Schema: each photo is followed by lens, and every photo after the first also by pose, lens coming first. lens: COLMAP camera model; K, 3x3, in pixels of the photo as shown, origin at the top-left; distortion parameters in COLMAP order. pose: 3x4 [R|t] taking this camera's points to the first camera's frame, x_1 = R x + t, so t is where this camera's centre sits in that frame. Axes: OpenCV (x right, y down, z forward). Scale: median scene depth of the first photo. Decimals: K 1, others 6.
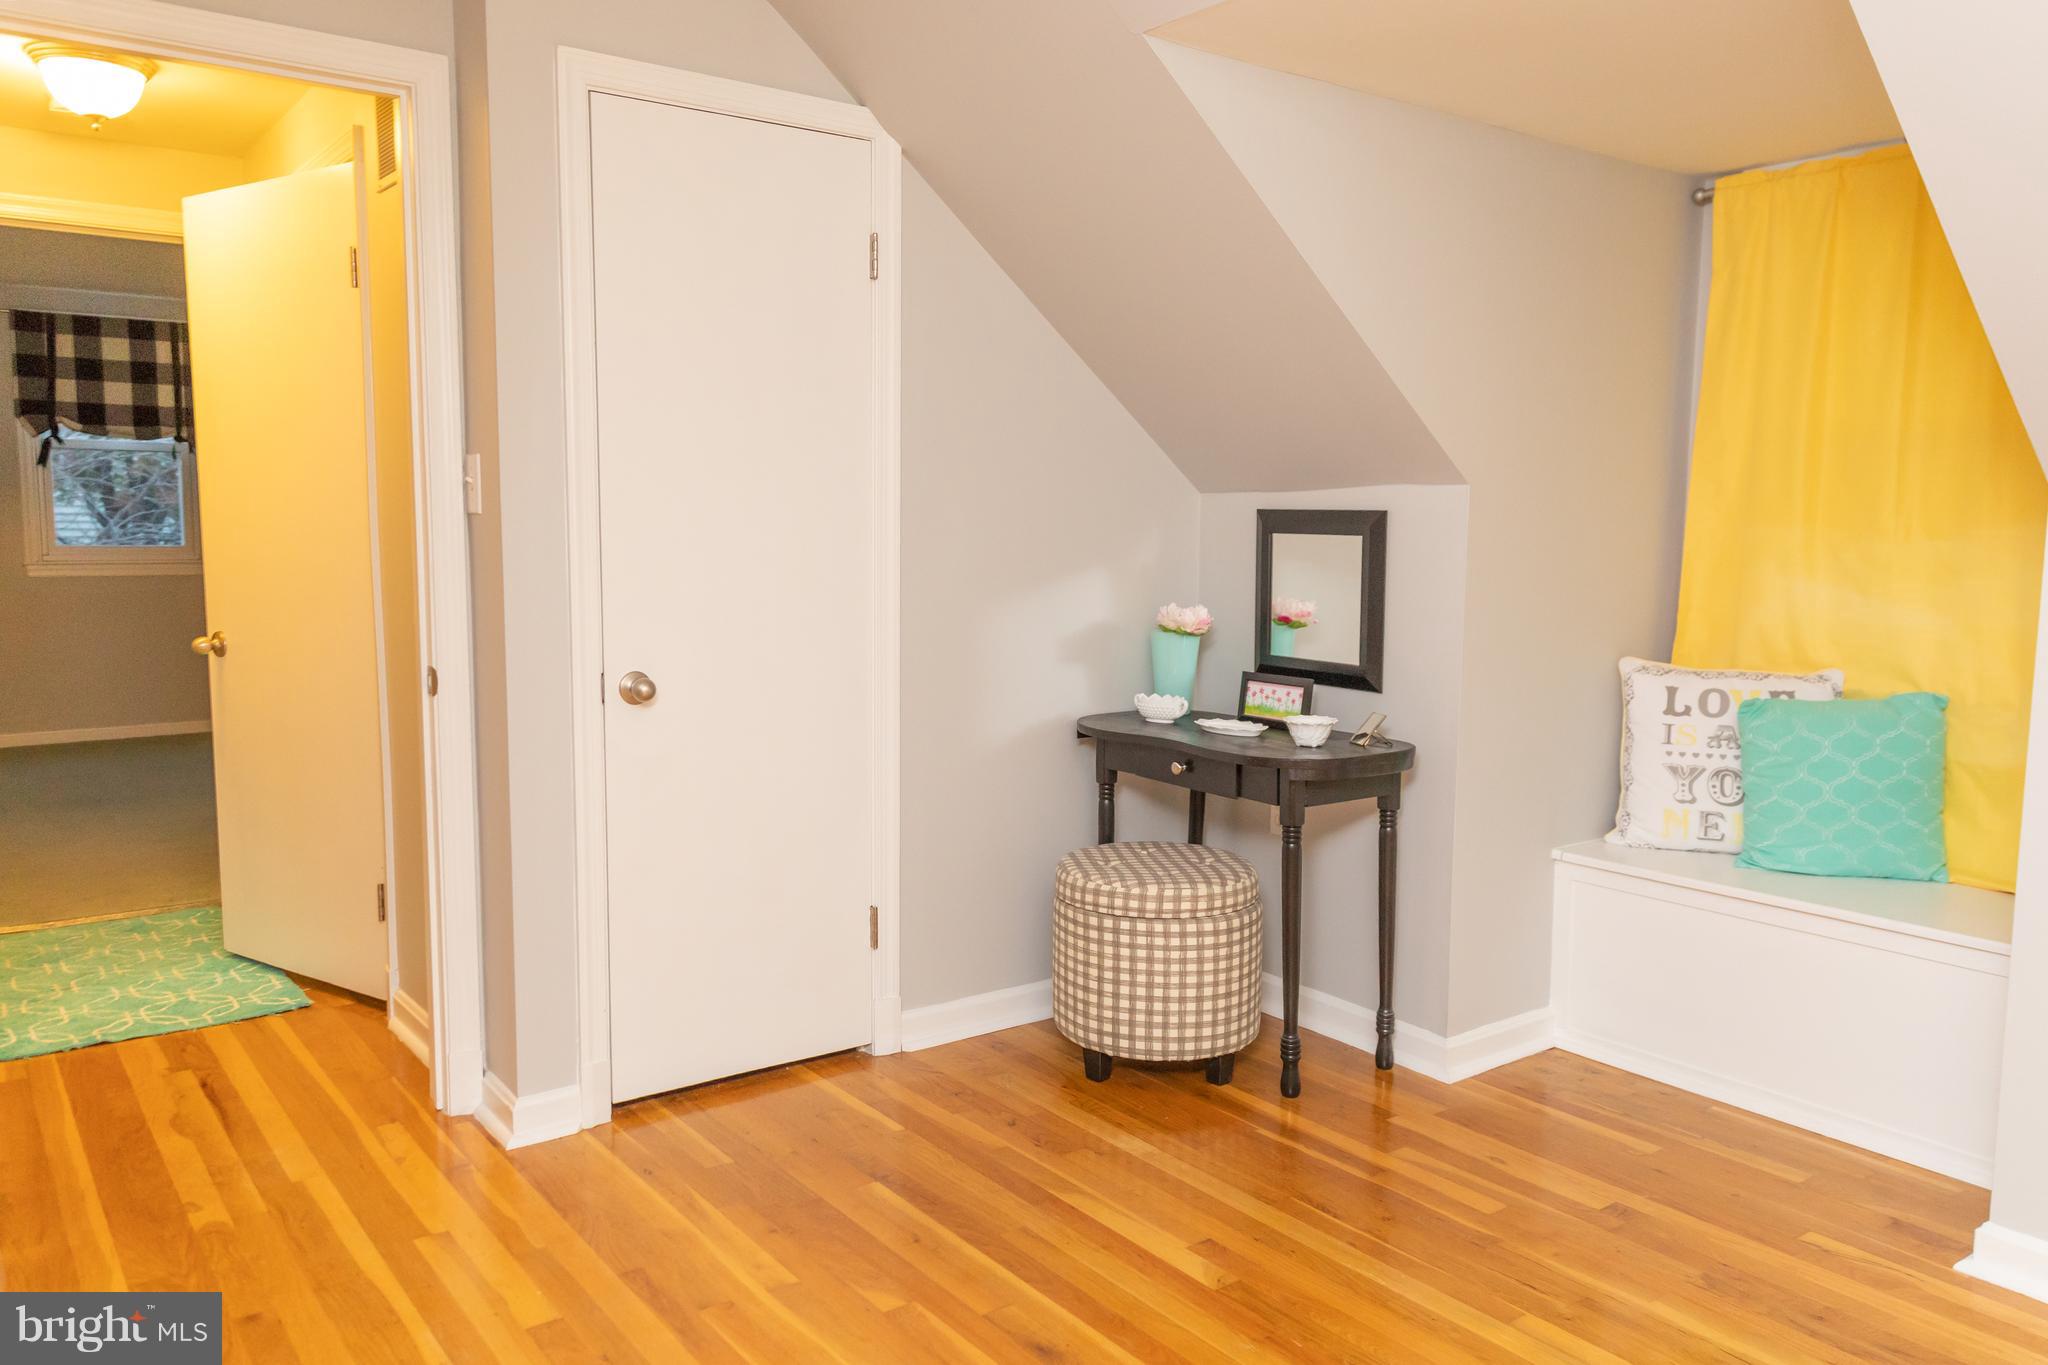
lens RADIAL K [[1517.4, 0, 1024.0], [0, 1517.4, 682.5], [0, 0, 1]] dist [0.001290, -0.002078]
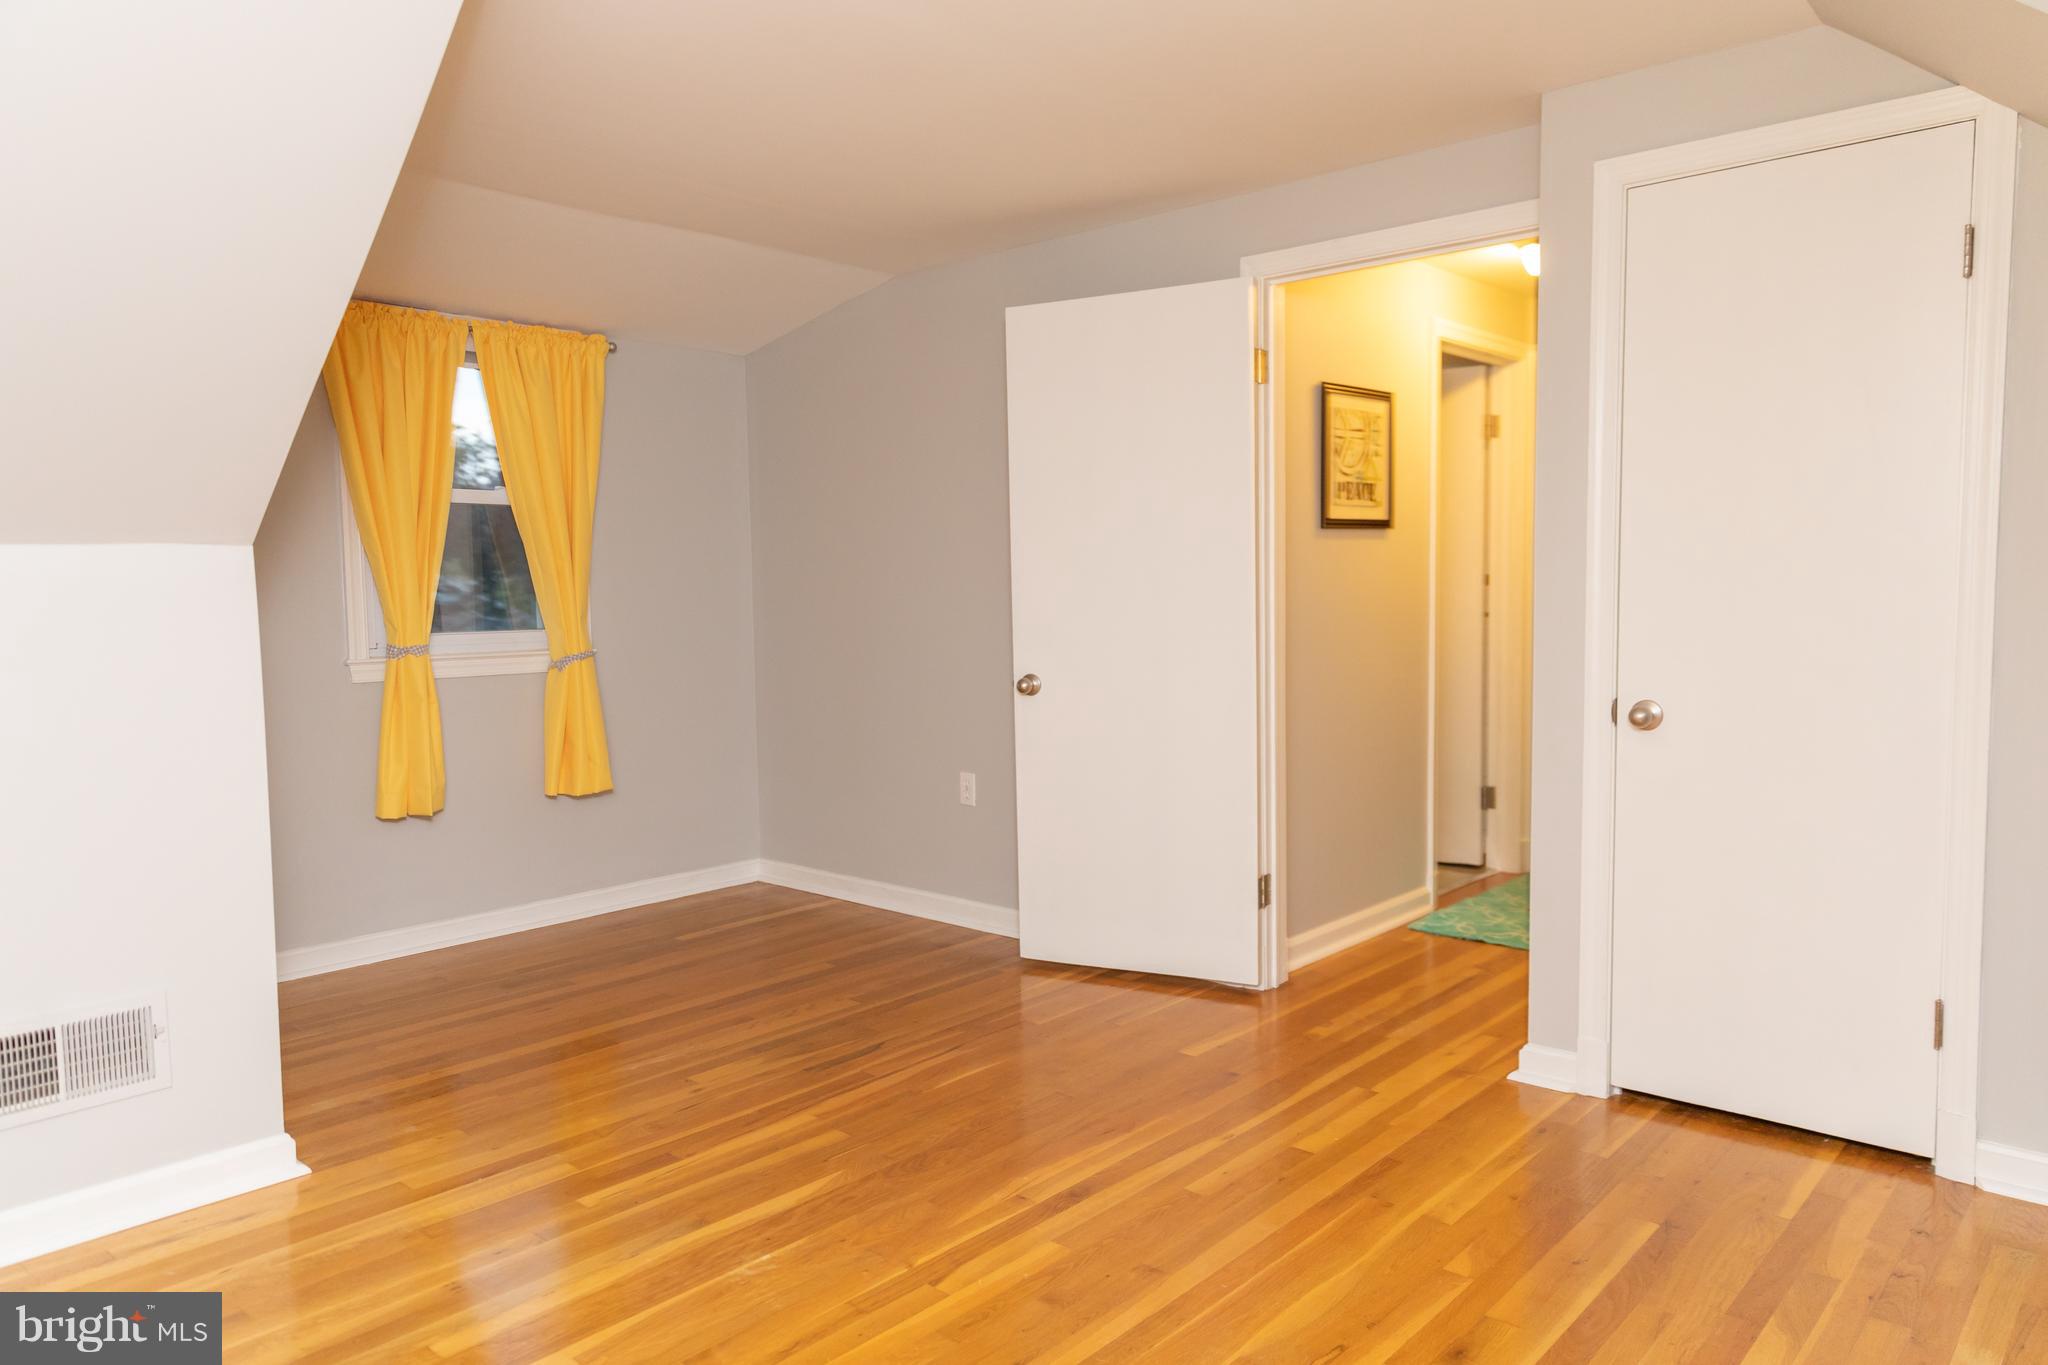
lens RADIAL K [[1371.8, 0, 1024.0], [0, 1371.8, 682.5], [0, 0, 1]] dist [0.012001, -0.006011]
pose [[0.193813, 0.061855, -0.979087, 0.635133], [-0.088011, 0.995082, 0.045444, -0.025969], [0.977083, 0.077363, 0.198304, 0.363897]]
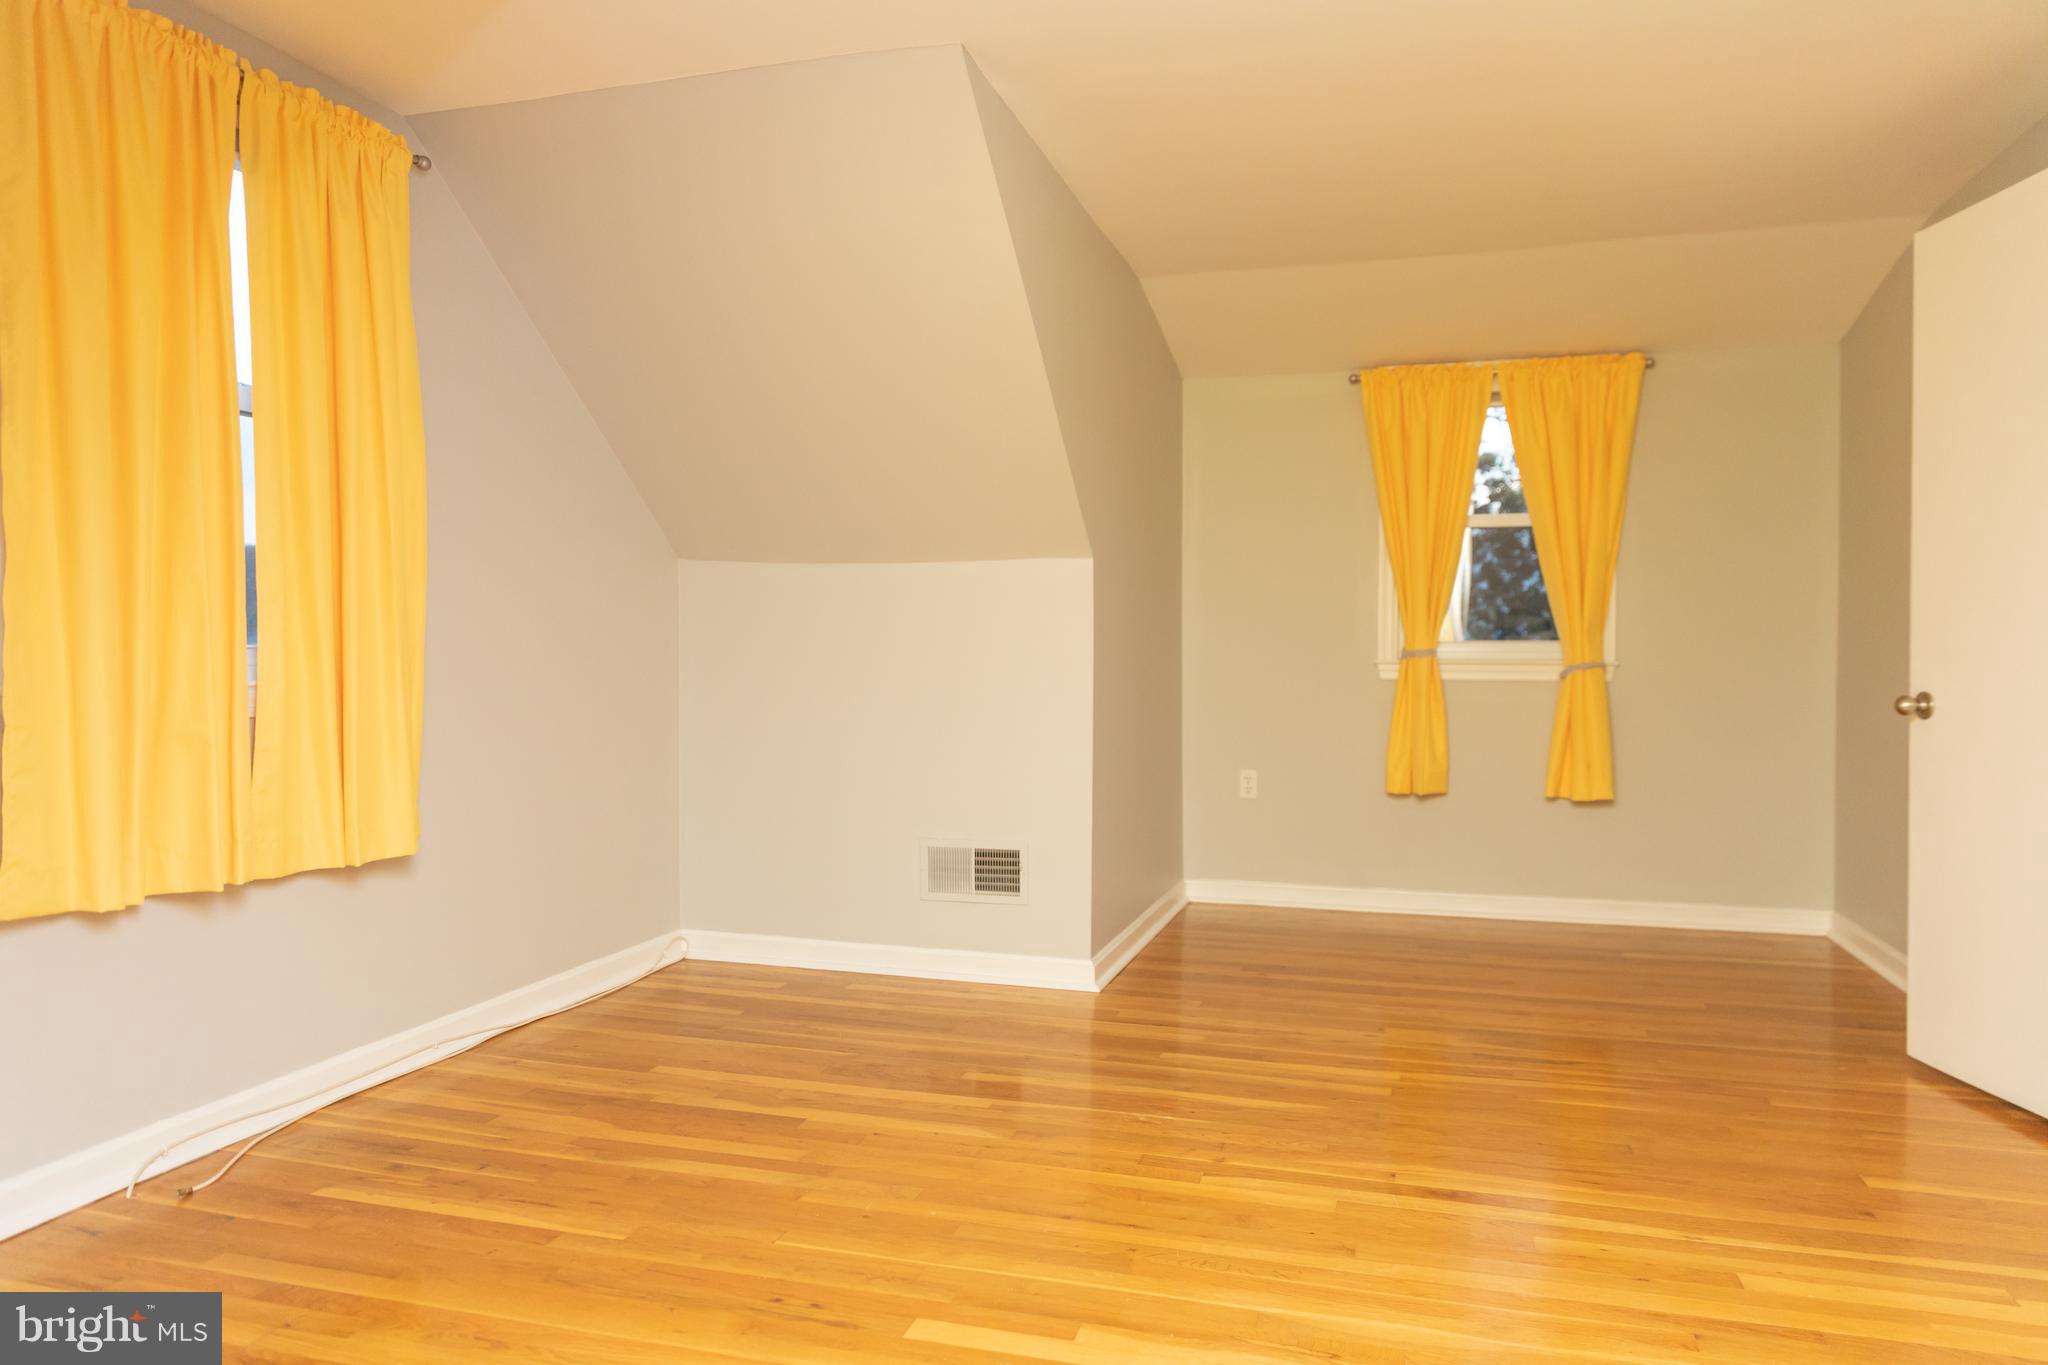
lens RADIAL K [[1371.8, 0, 1024.0], [0, 1371.8, 682.5], [0, 0, 1]] dist [0.012001, -0.006011]
pose [[-0.806816, 0.005300, -0.590779, 0.497085], [-0.067666, 0.992551, 0.101315, -0.041159], [0.586915, 0.121718, -0.800447, 1.092465]]
